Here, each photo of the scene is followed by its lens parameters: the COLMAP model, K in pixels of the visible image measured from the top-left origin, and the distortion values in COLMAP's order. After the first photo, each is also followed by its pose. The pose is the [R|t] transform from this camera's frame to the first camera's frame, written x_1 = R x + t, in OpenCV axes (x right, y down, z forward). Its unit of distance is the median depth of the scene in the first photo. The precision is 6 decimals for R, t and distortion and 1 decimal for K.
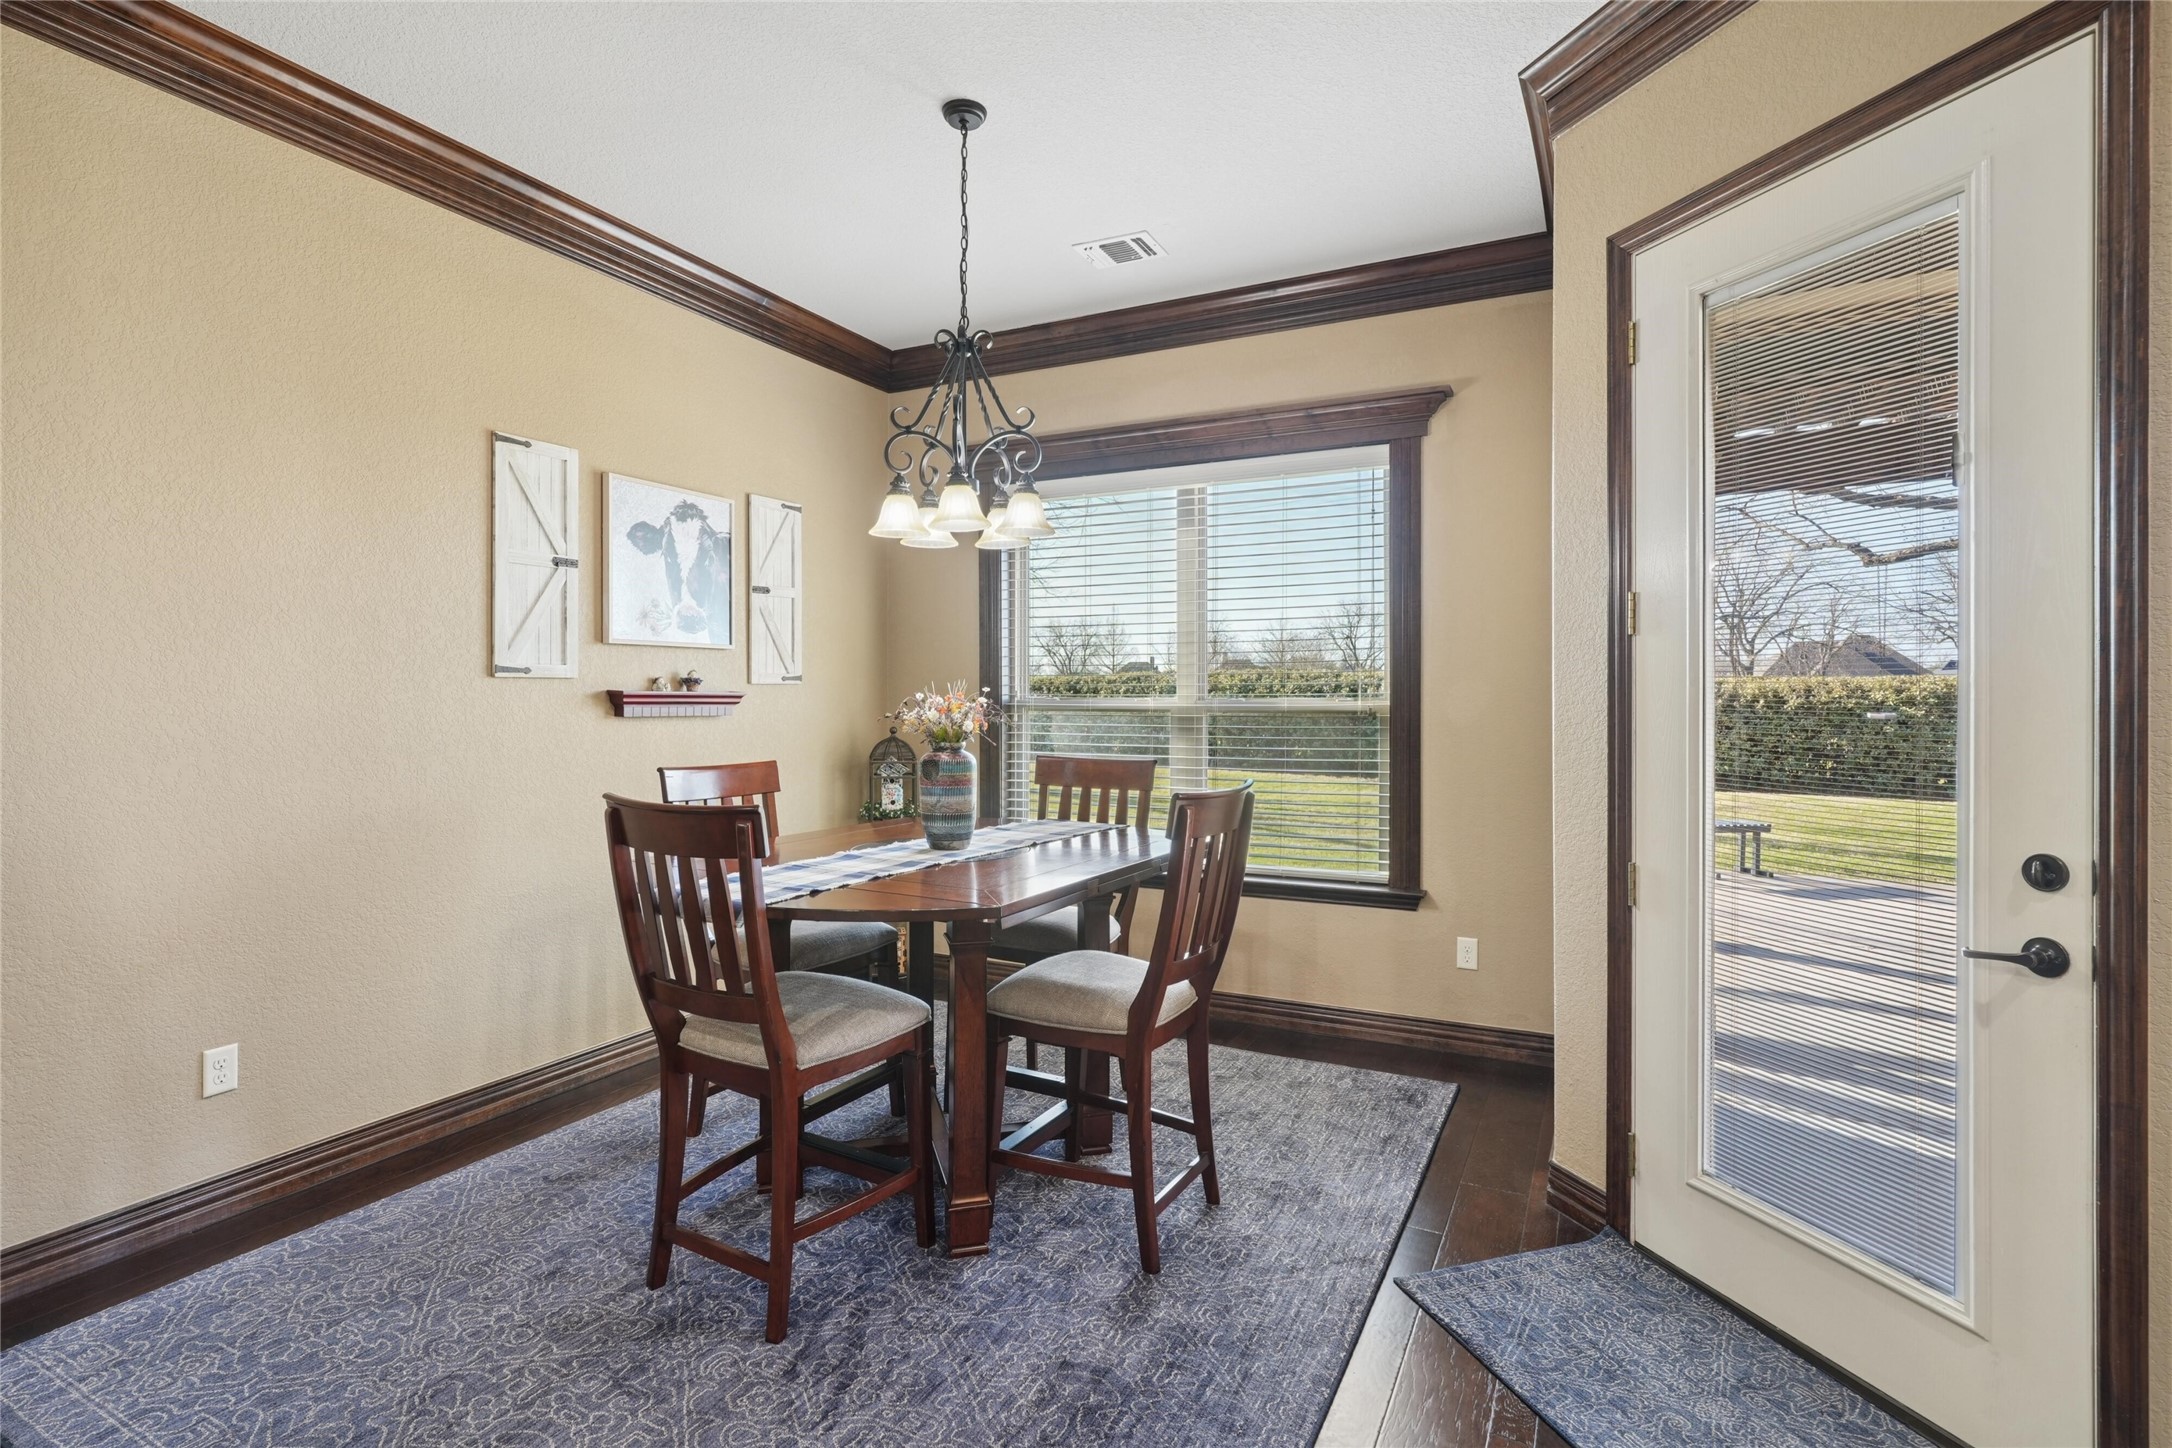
lens RADIAL K [[1043.0, 0, 1090.6], [0, 1043.0, 703.9], [0, 0, 1]] dist [-0.002573, 0.000232]
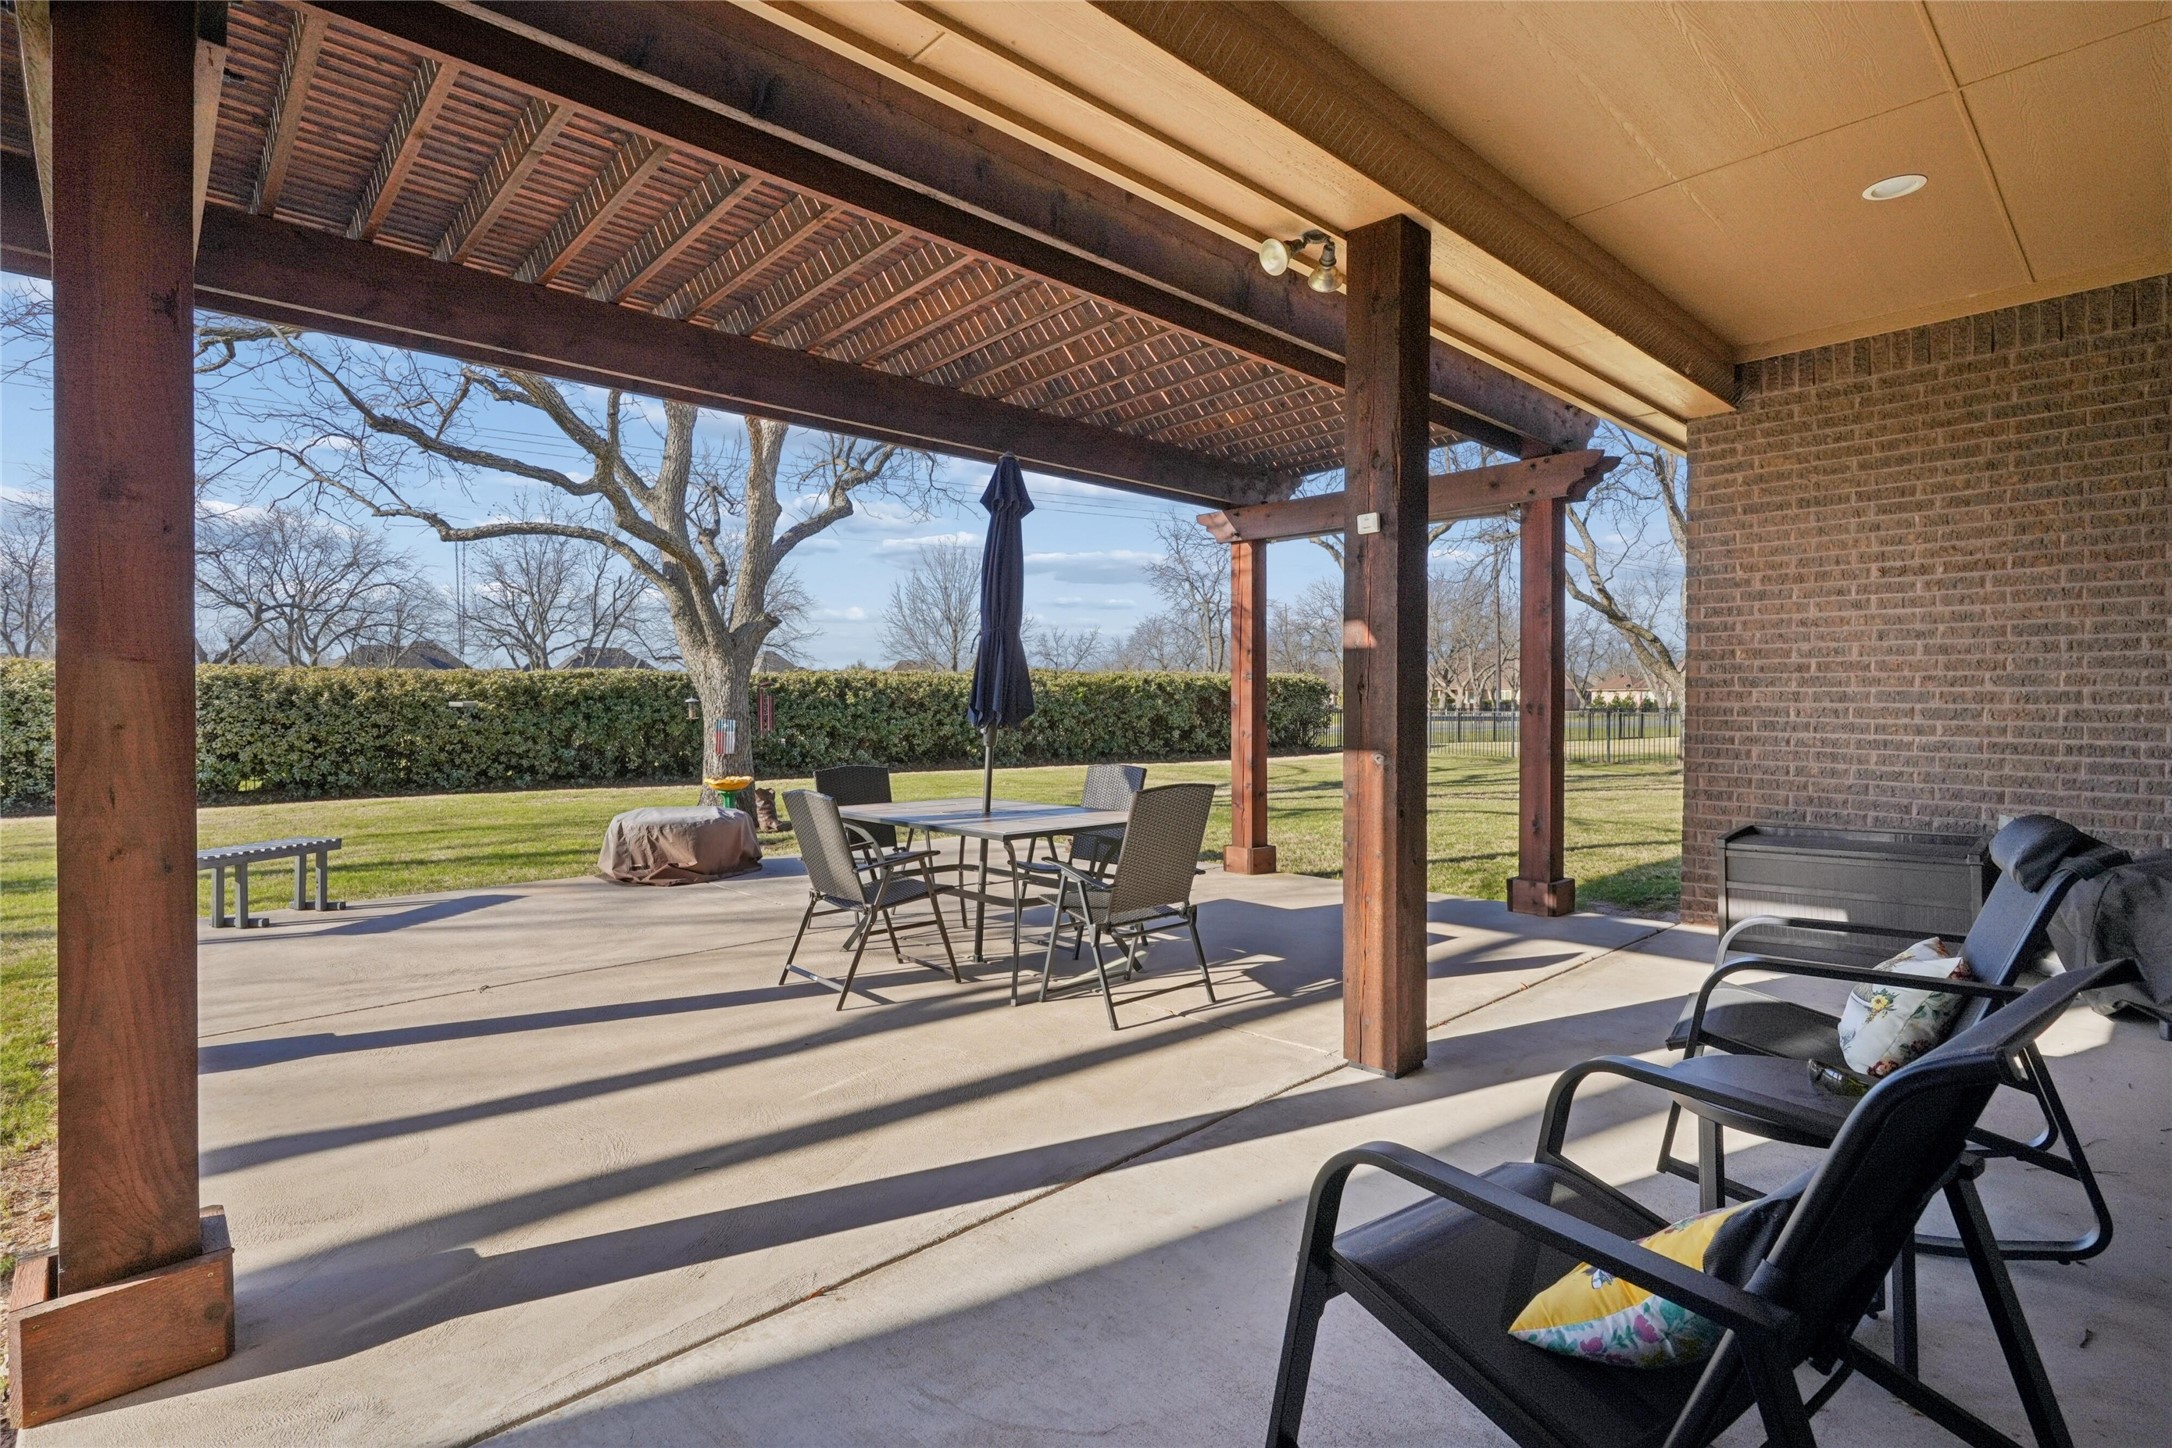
lens RADIAL K [[1043.0, 0, 1090.6], [0, 1043.0, 703.9], [0, 0, 1]] dist [-0.002573, 0.000232]
pose [[0.357382, -0.007817, 0.933925, 0.062296], [0.012254, 0.999918, 0.003680, 0.009705], [-0.933878, 0.010129, 0.357449, 0.096992]]
